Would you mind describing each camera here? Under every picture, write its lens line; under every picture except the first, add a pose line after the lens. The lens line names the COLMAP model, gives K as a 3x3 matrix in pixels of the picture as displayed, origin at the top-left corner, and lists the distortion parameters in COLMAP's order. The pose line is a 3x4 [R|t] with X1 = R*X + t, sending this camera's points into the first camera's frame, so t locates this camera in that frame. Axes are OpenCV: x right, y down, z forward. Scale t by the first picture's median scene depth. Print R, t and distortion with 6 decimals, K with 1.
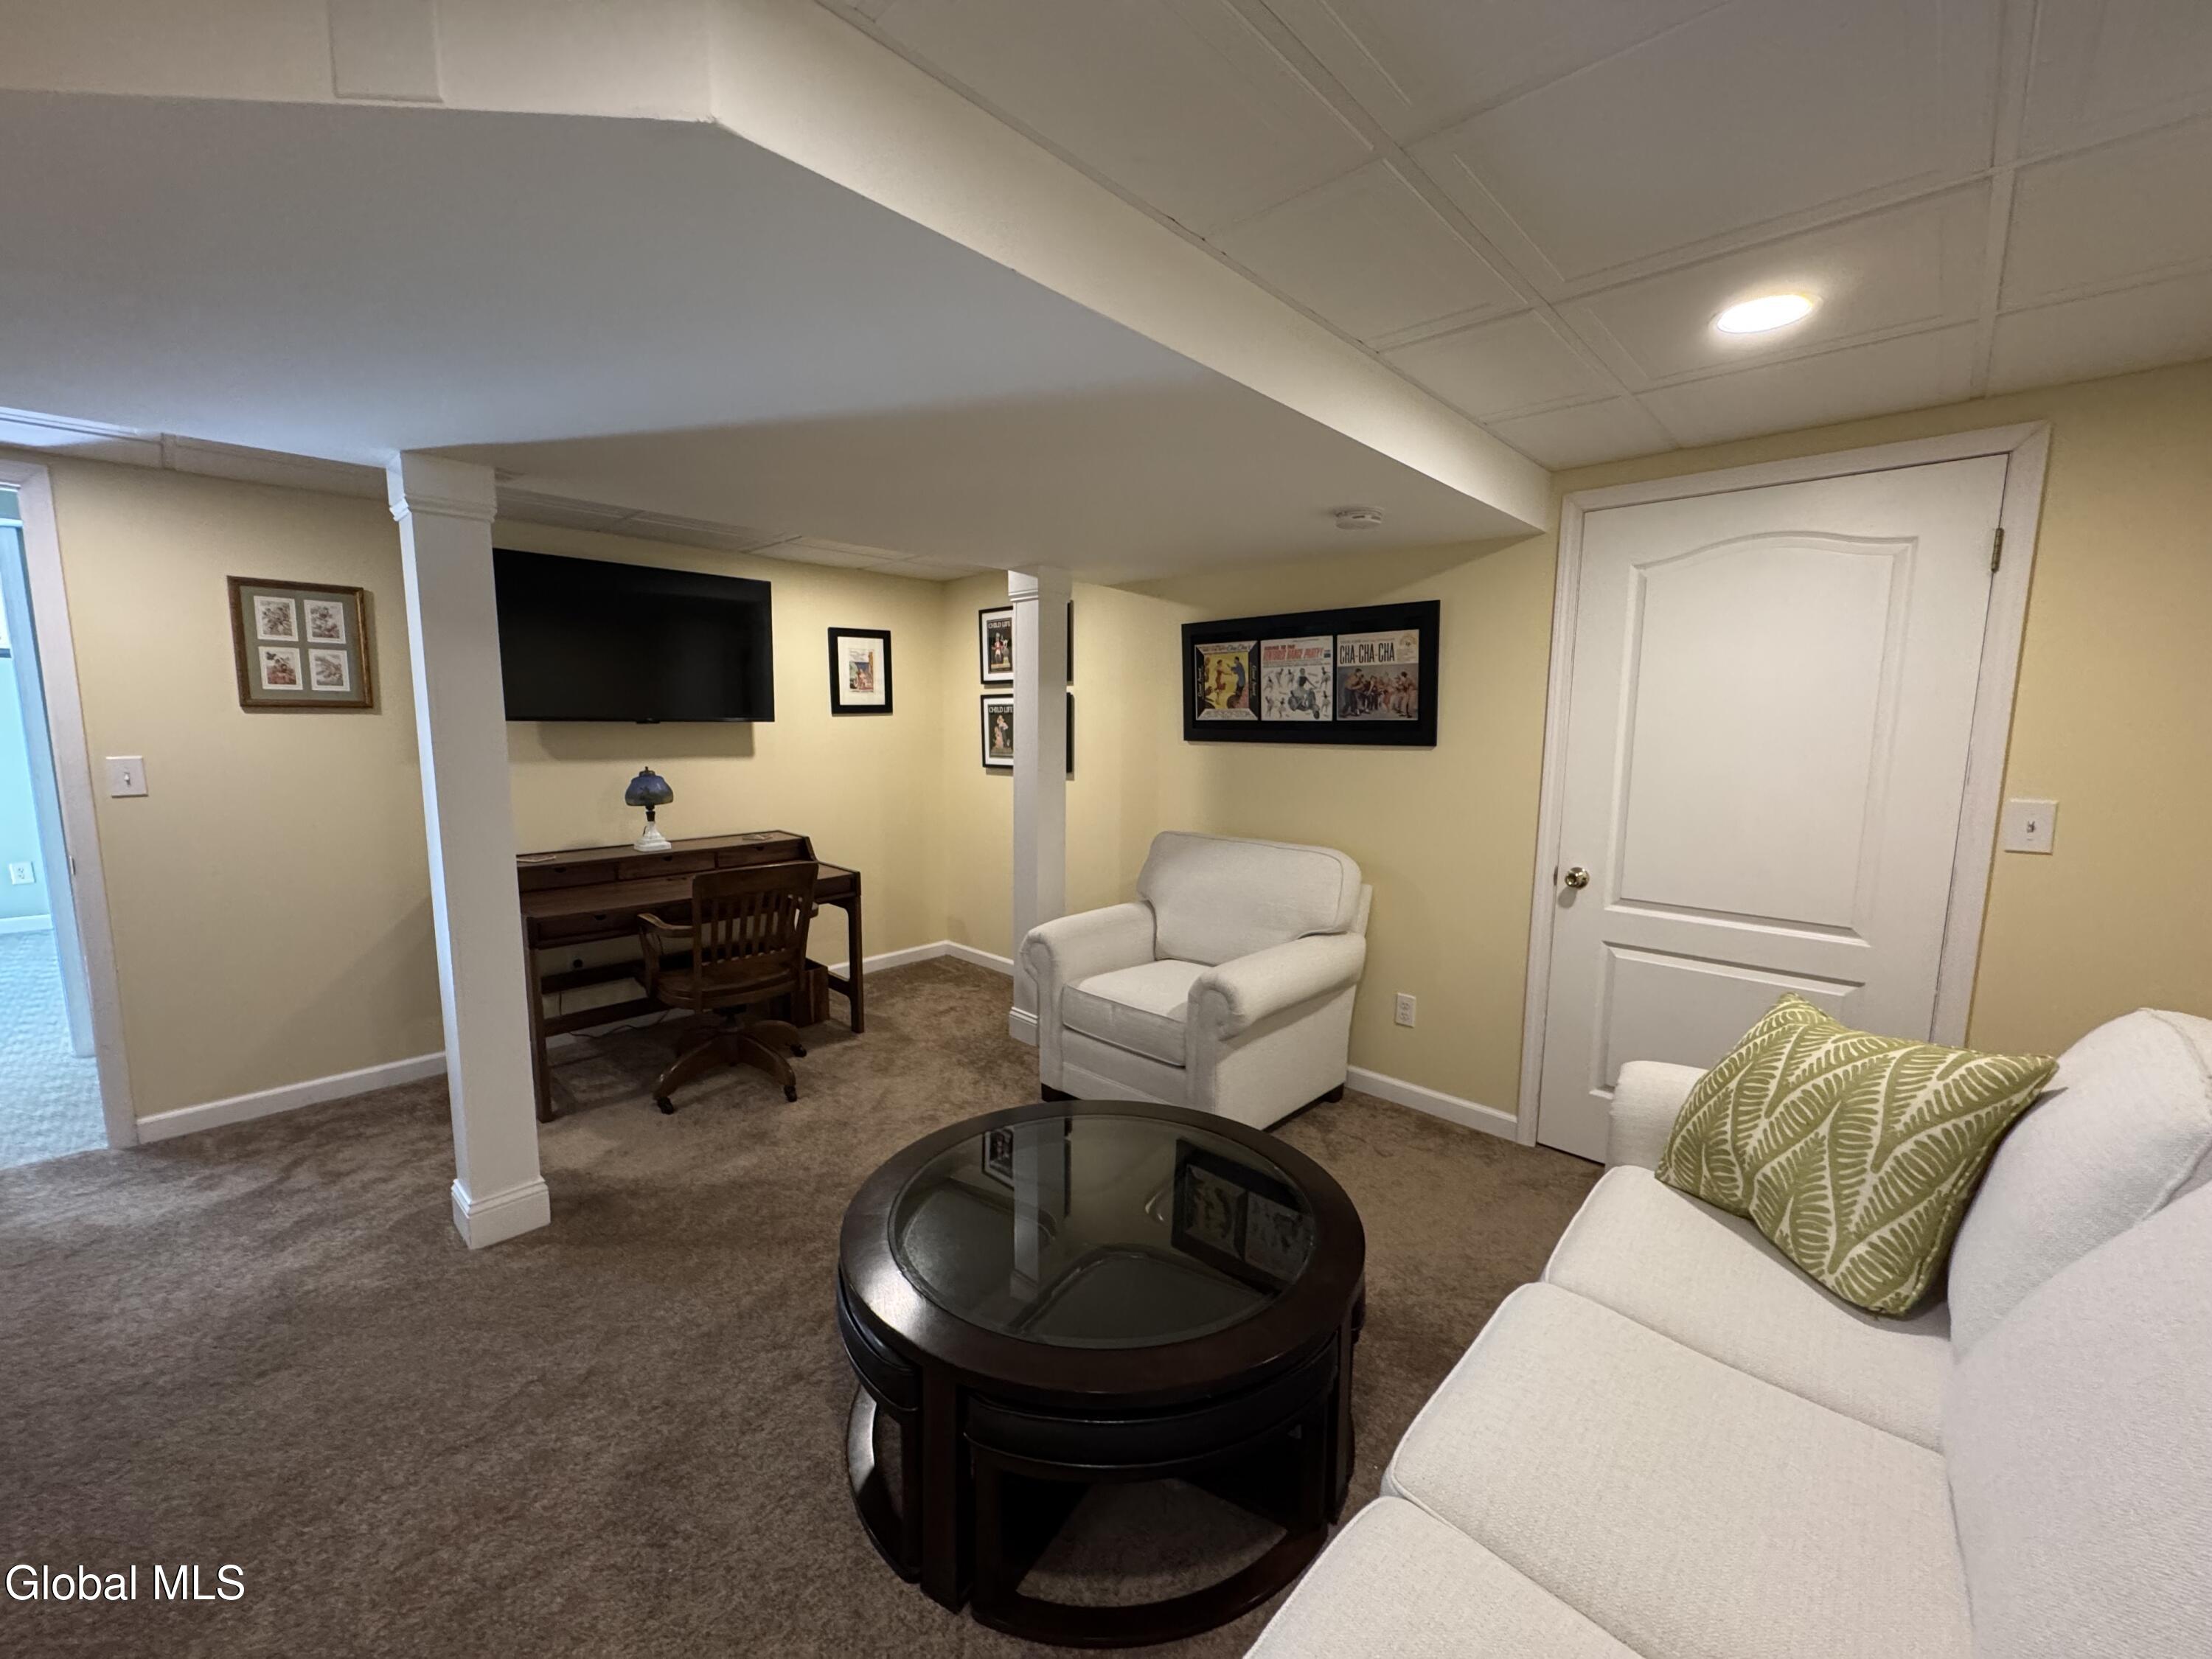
lens RADIAL K [[890.1, 0, 1102.6], [0, 890.1, 827.8], [0, 0, 1]] dist [-0.001194, -0.000367]
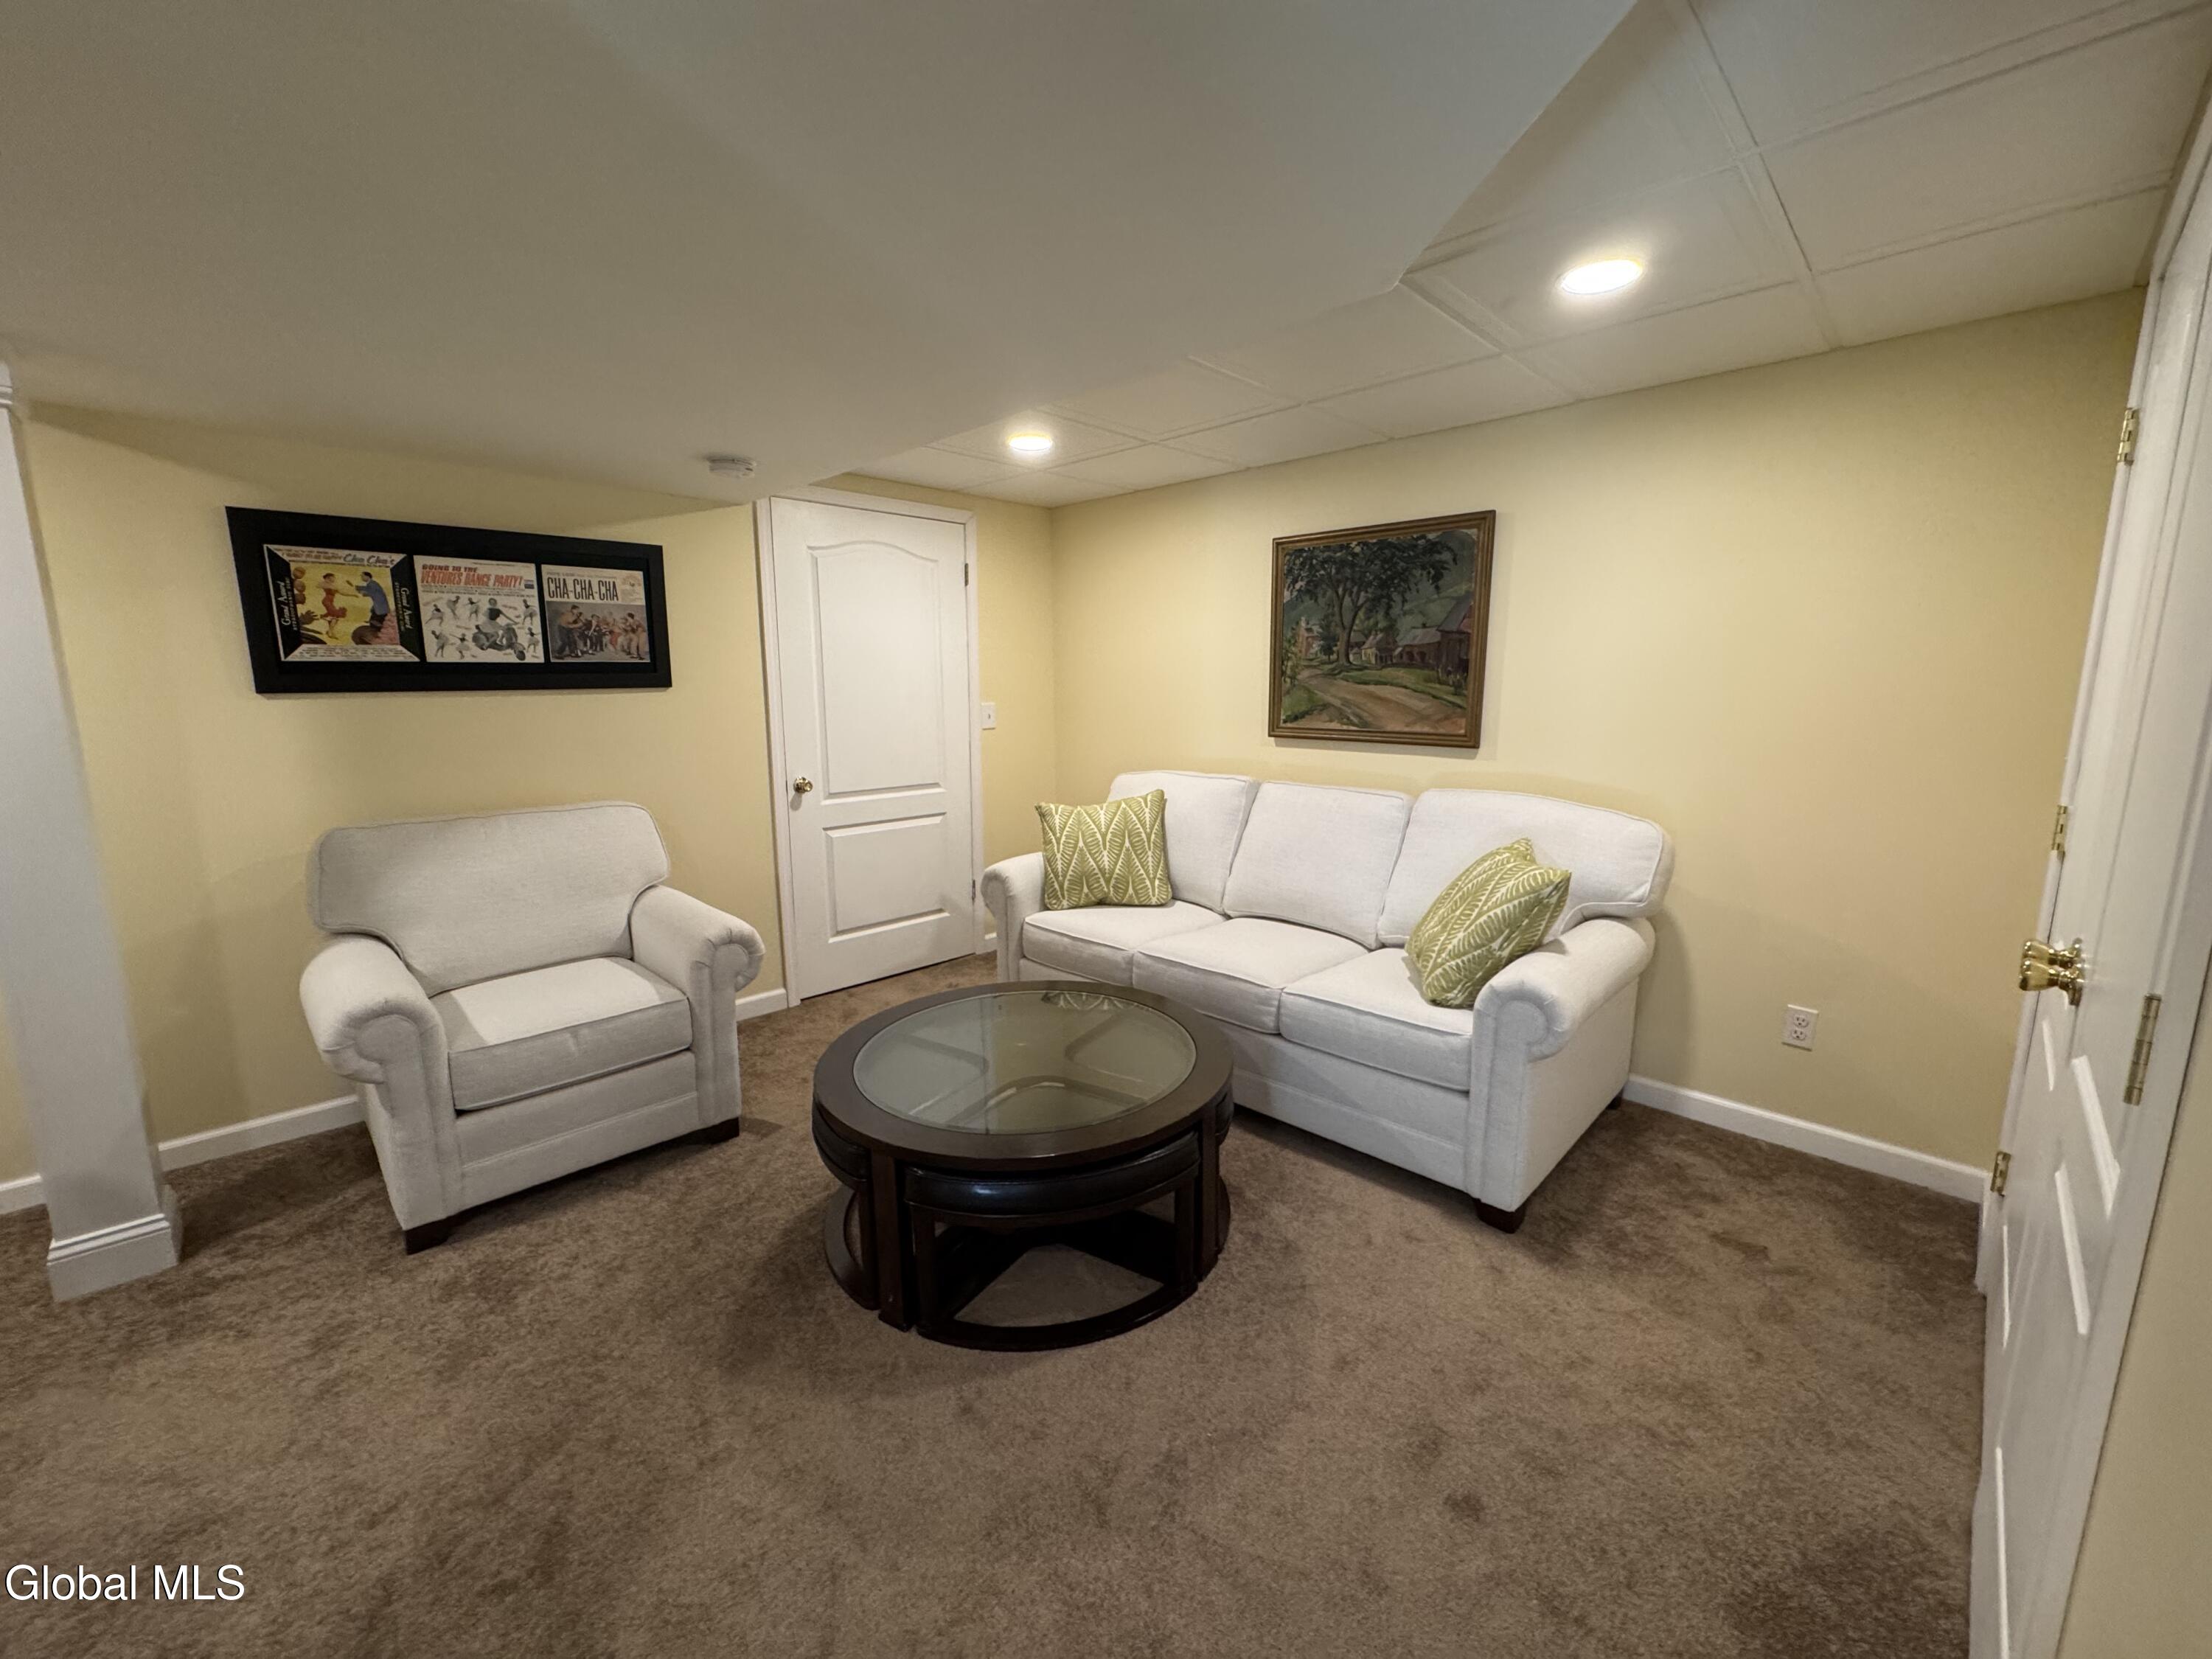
lens RADIAL K [[890.1, 0, 1102.6], [0, 890.1, 827.8], [0, 0, 1]] dist [-0.001194, -0.000367]
pose [[0.014860, -0.172056, 0.984975, -0.620081], [0.127550, 0.977362, 0.168802, -0.038162], [-0.991721, 0.123126, 0.036469, 0.435123]]
